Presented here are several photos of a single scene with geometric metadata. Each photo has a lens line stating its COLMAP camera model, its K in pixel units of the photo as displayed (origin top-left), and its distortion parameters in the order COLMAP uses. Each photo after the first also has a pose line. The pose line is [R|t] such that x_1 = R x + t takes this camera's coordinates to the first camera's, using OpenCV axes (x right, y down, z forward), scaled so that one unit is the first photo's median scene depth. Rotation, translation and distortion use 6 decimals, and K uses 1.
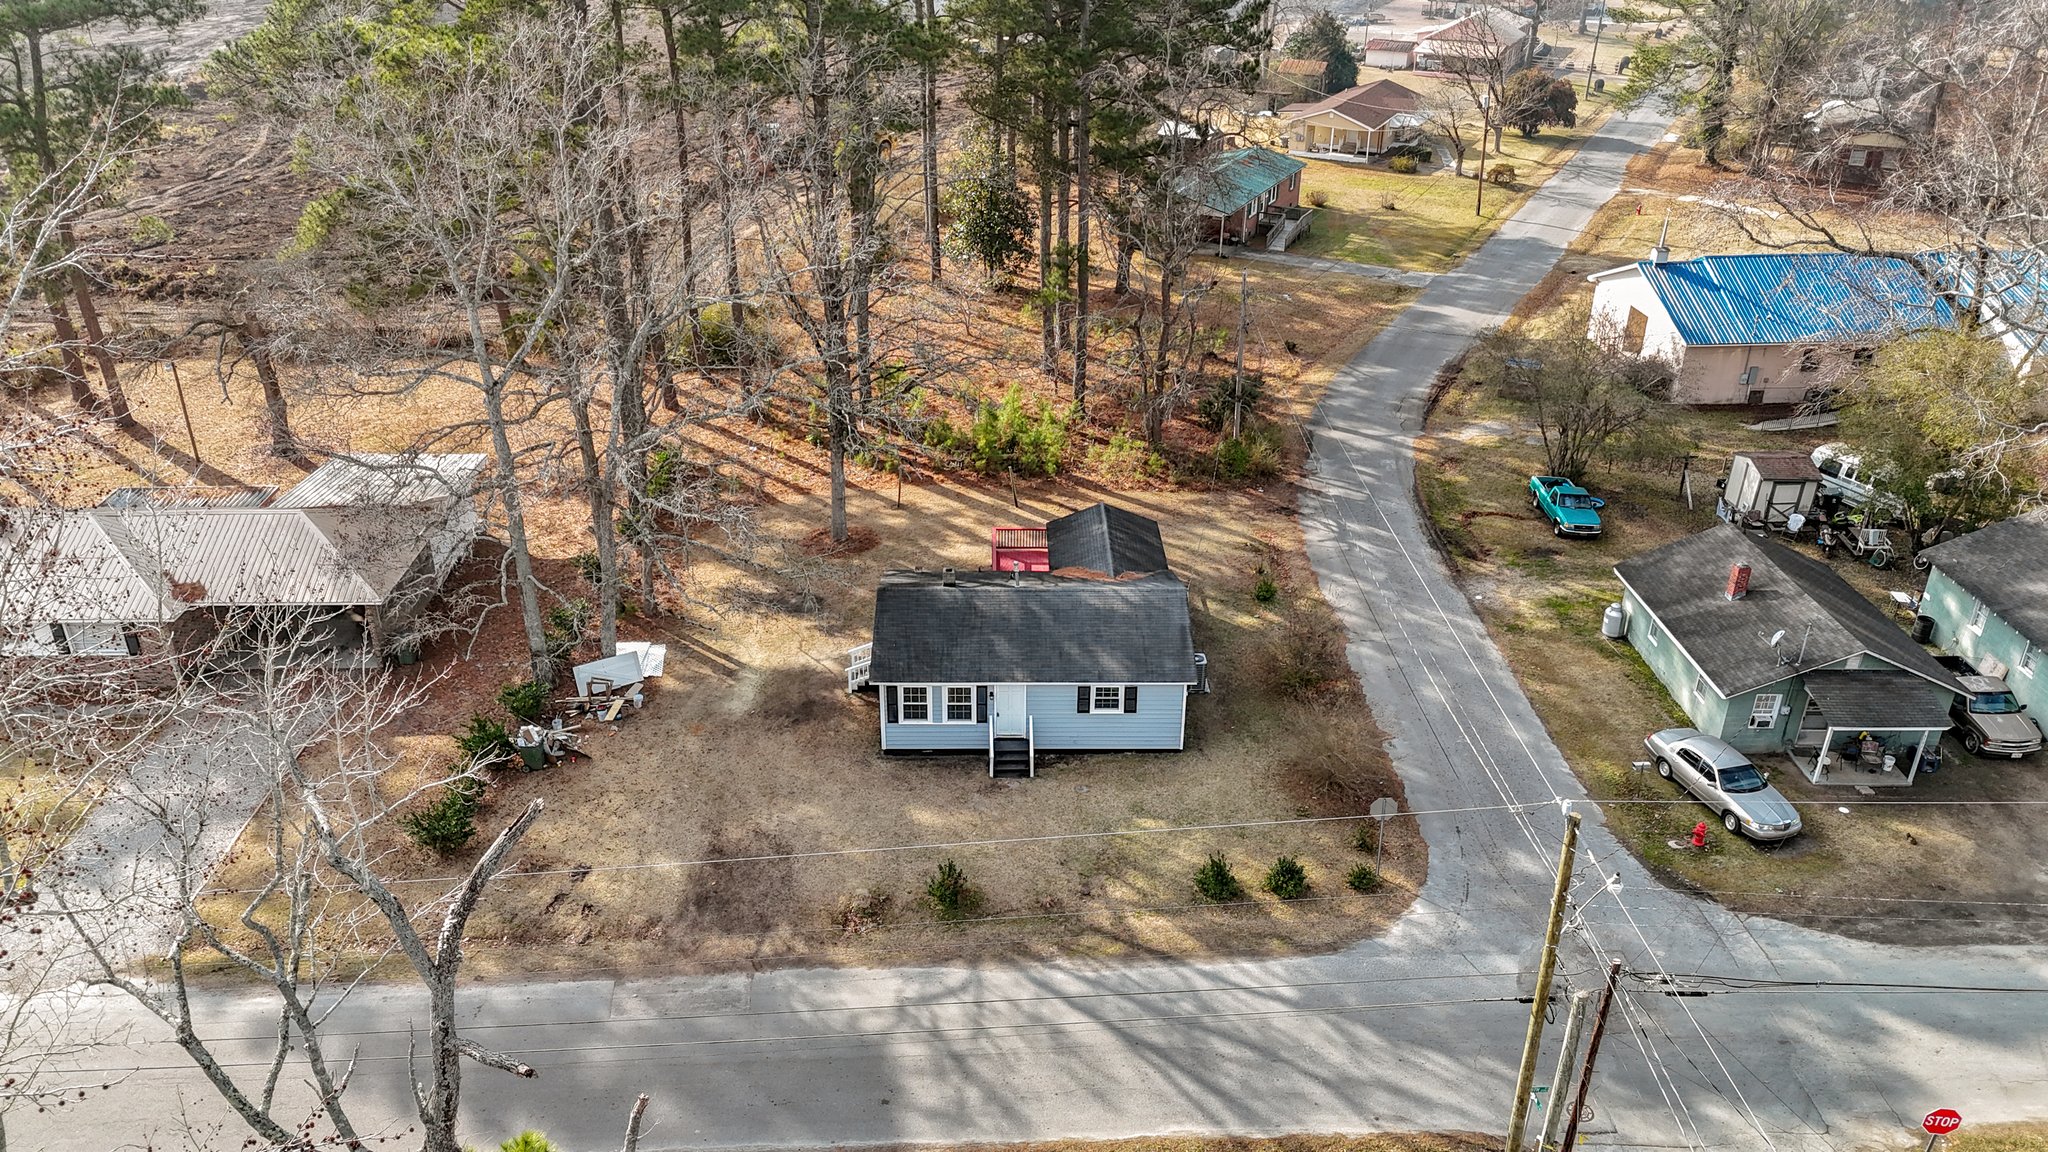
lens RADIAL K [[1497.0, 0, 1024.0], [0, 1497.0, 576.0], [0, 0, 1]] dist [0.110812, -0.129416]
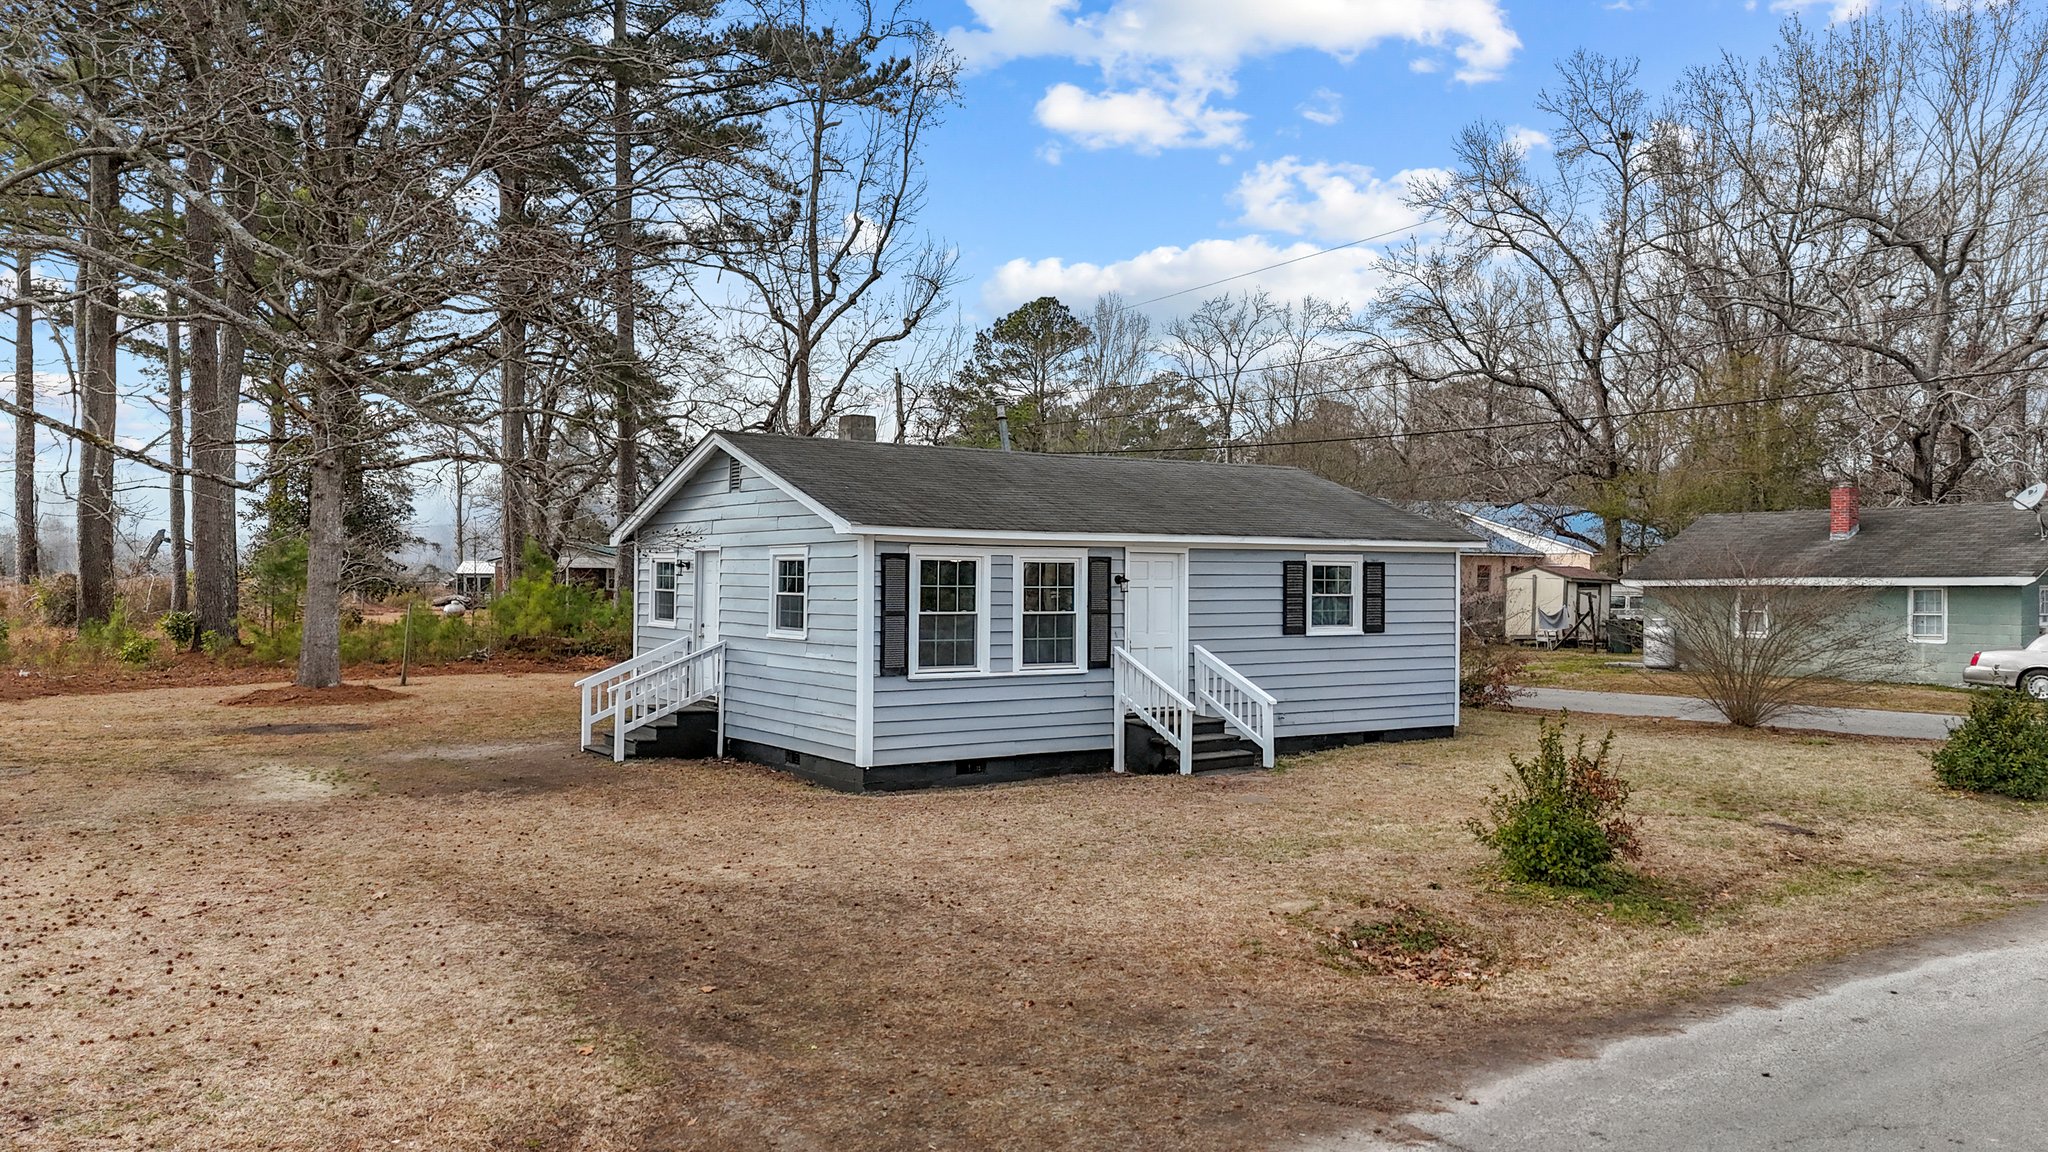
lens RADIAL K [[1516.0, 0, 1024.0], [0, 1516.0, 576.0], [0, 0, 1]] dist [0.084208, -0.087134]
pose [[0.838103, -0.003322, 0.545502, -0.239043], [0.246785, 0.894112, -0.373713, 0.203320], [-0.486498, 0.447832, 0.750177, 0.668248]]
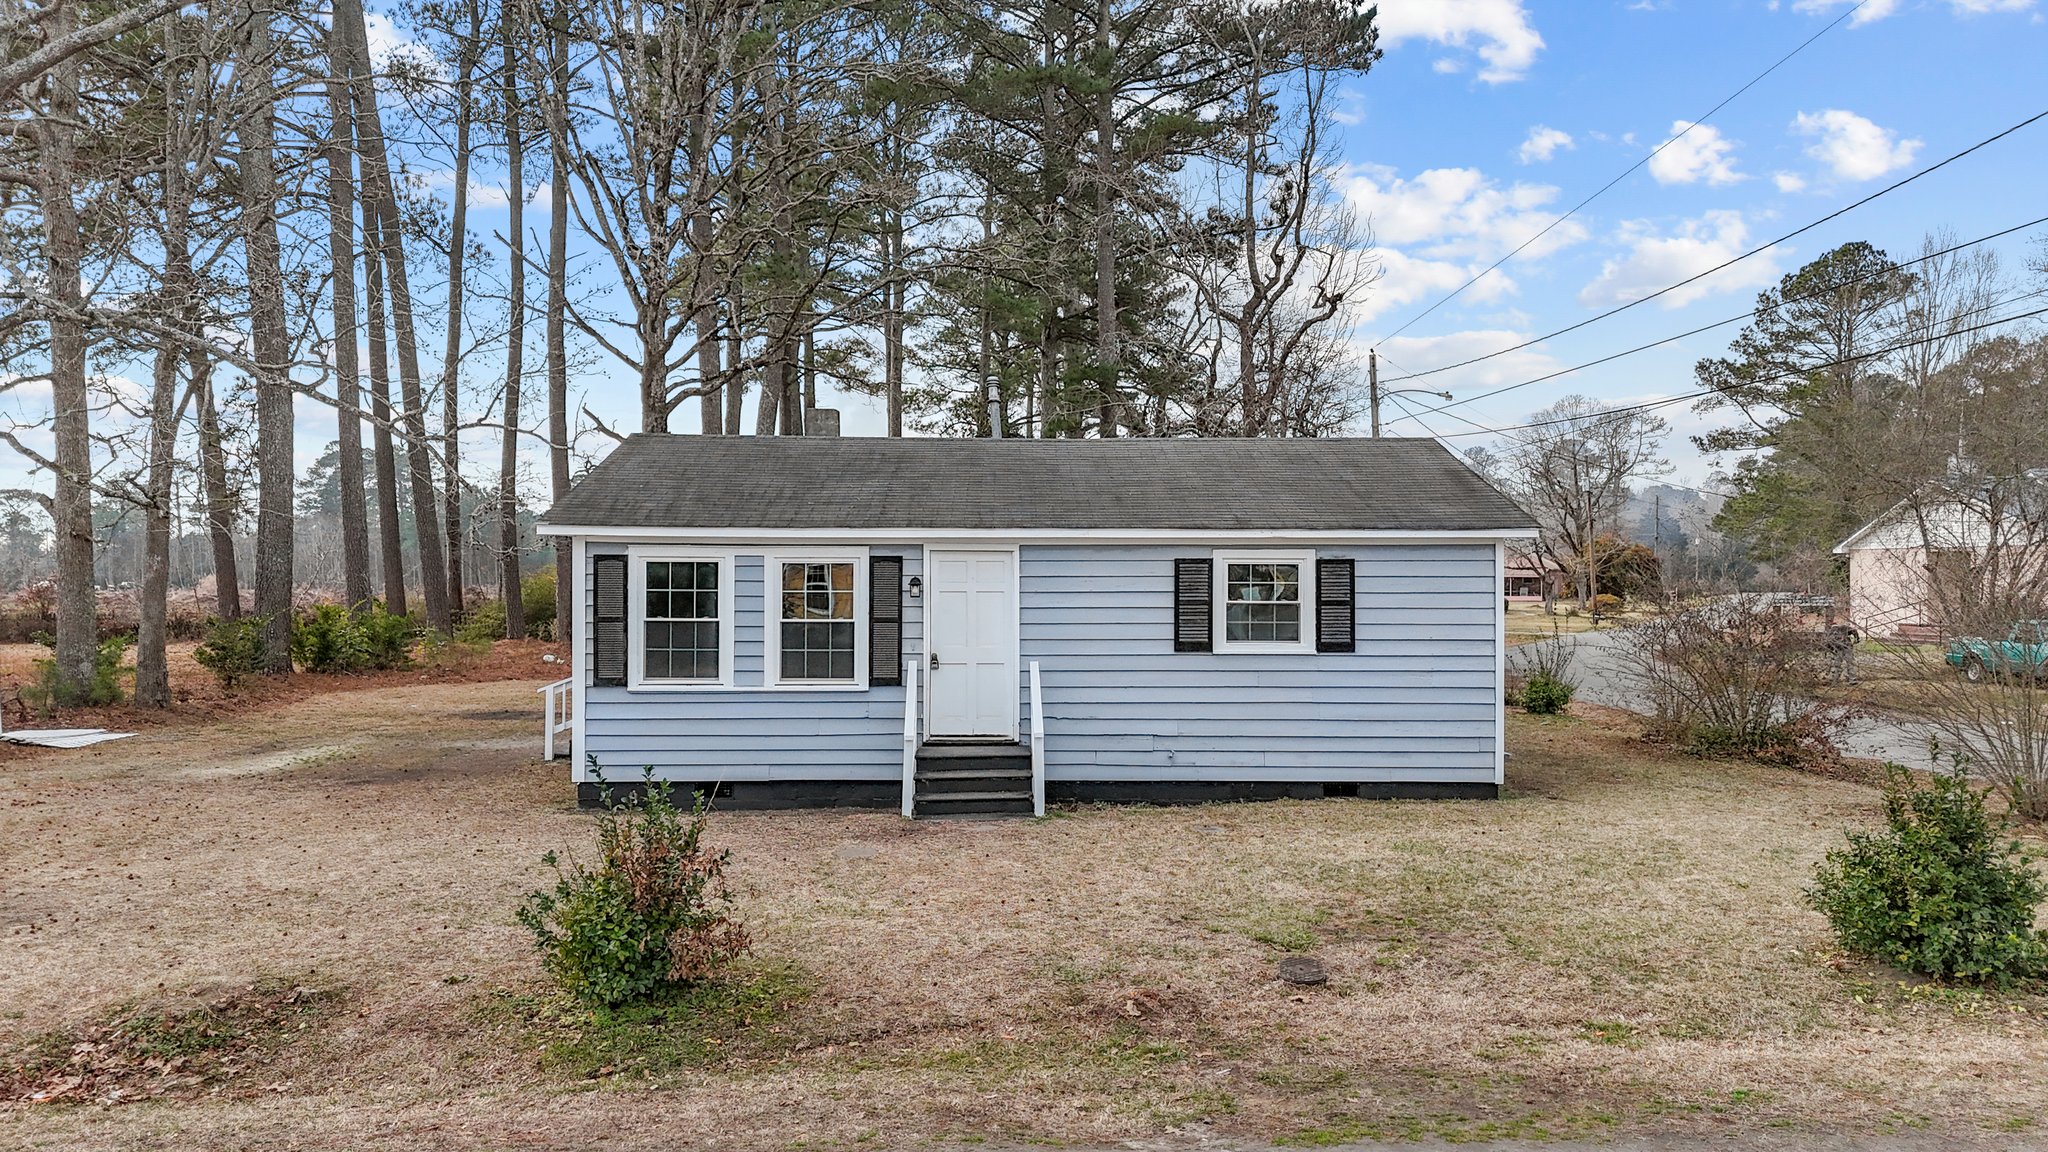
lens RADIAL K [[1516.0, 0, 1024.0], [0, 1516.0, 576.0], [0, 0, 1]] dist [0.084208, -0.087134]
pose [[0.999979, -0.006375, -0.000809, 0.002575], [0.005322, 0.892062, -0.451882, 0.213210], [0.003603, 0.451868, 0.892077, 0.652503]]
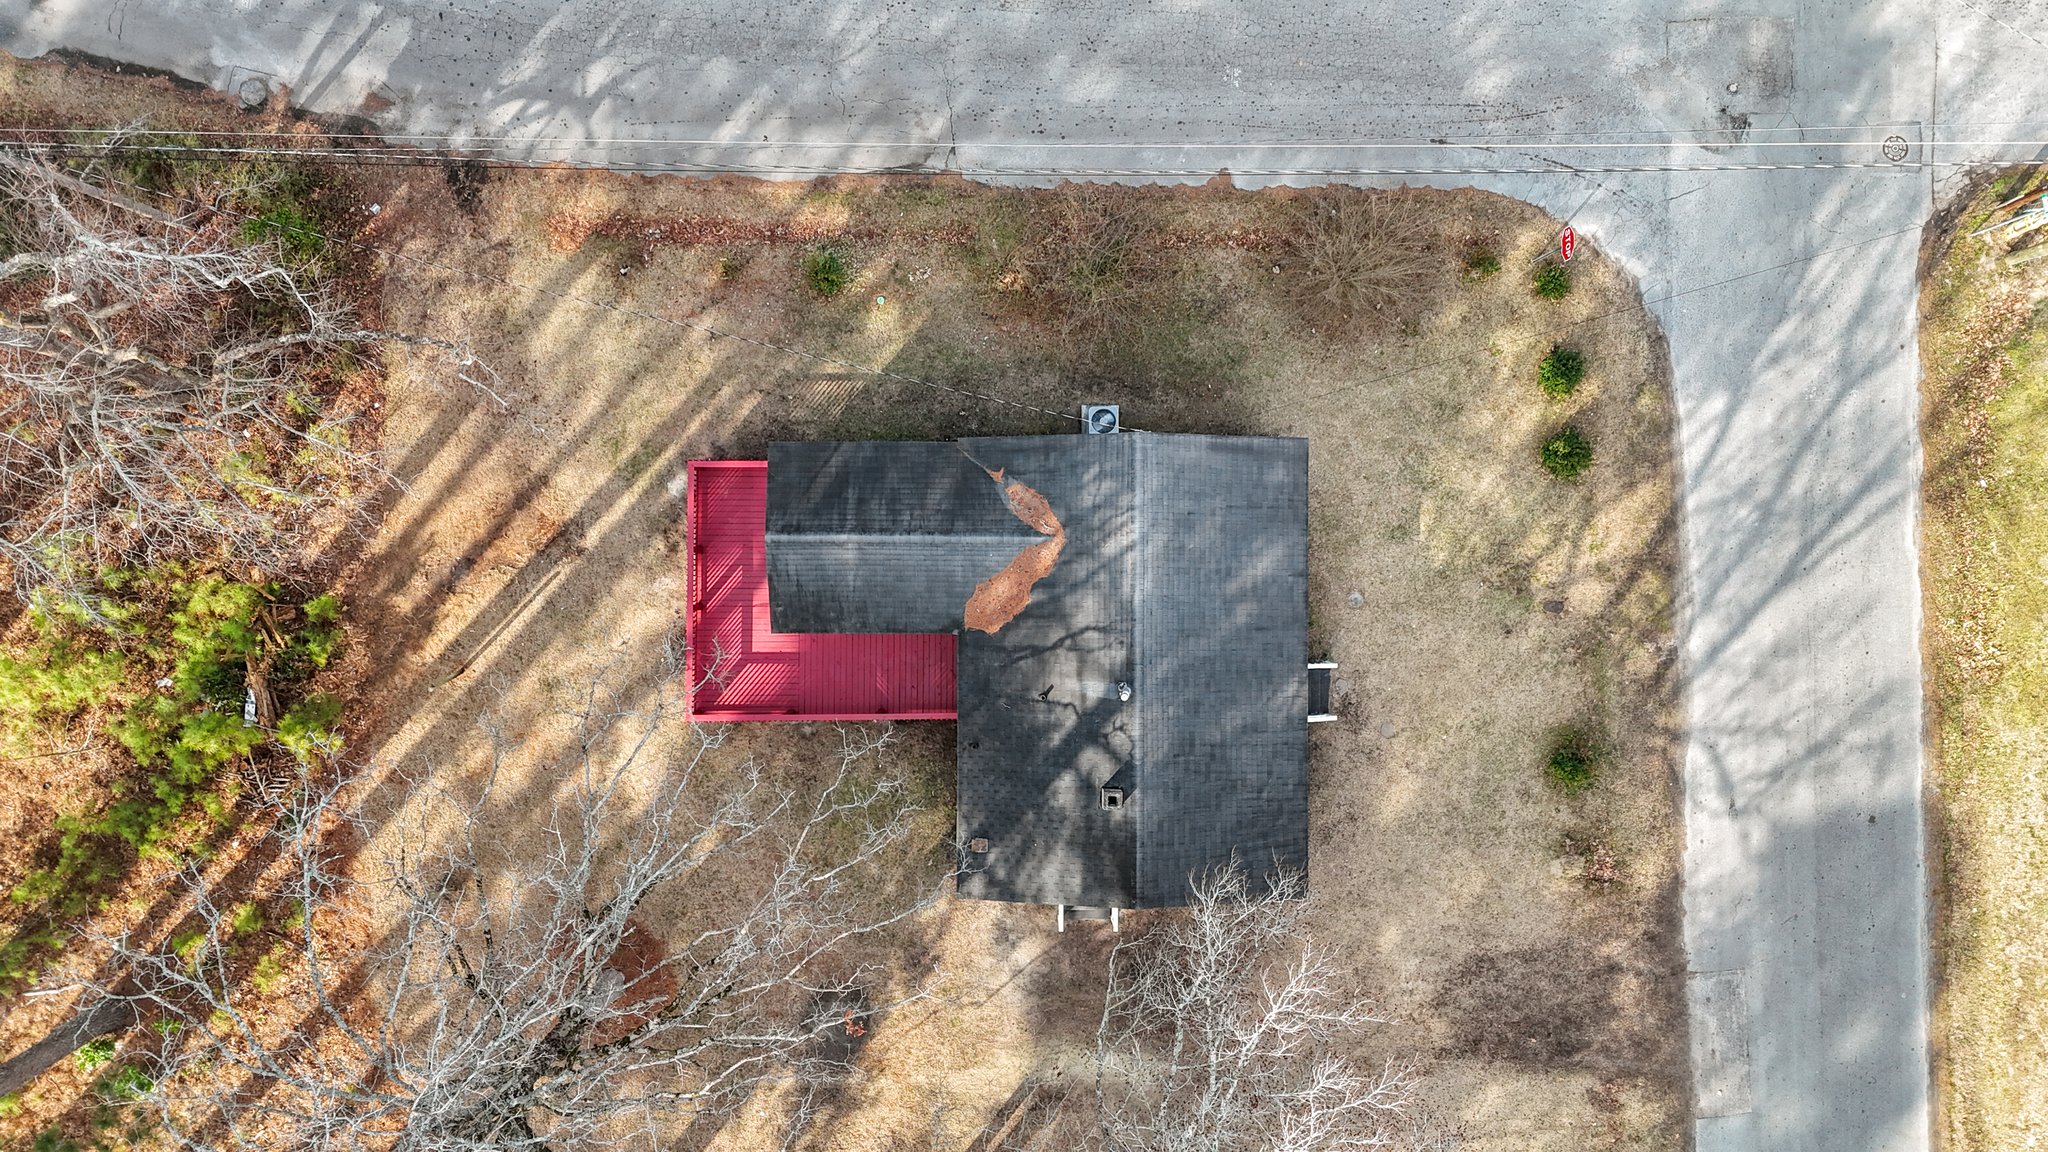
lens RADIAL K [[1516.0, 0, 1024.0], [0, 1516.0, 576.0], [0, 0, 1]] dist [0.084208, -0.087134]
pose [[0.021034, -0.999758, -0.006420, 0.048689], [0.434842, 0.003366, 0.900500, -0.591566], [-0.900261, -0.021733, 0.434808, 0.740647]]
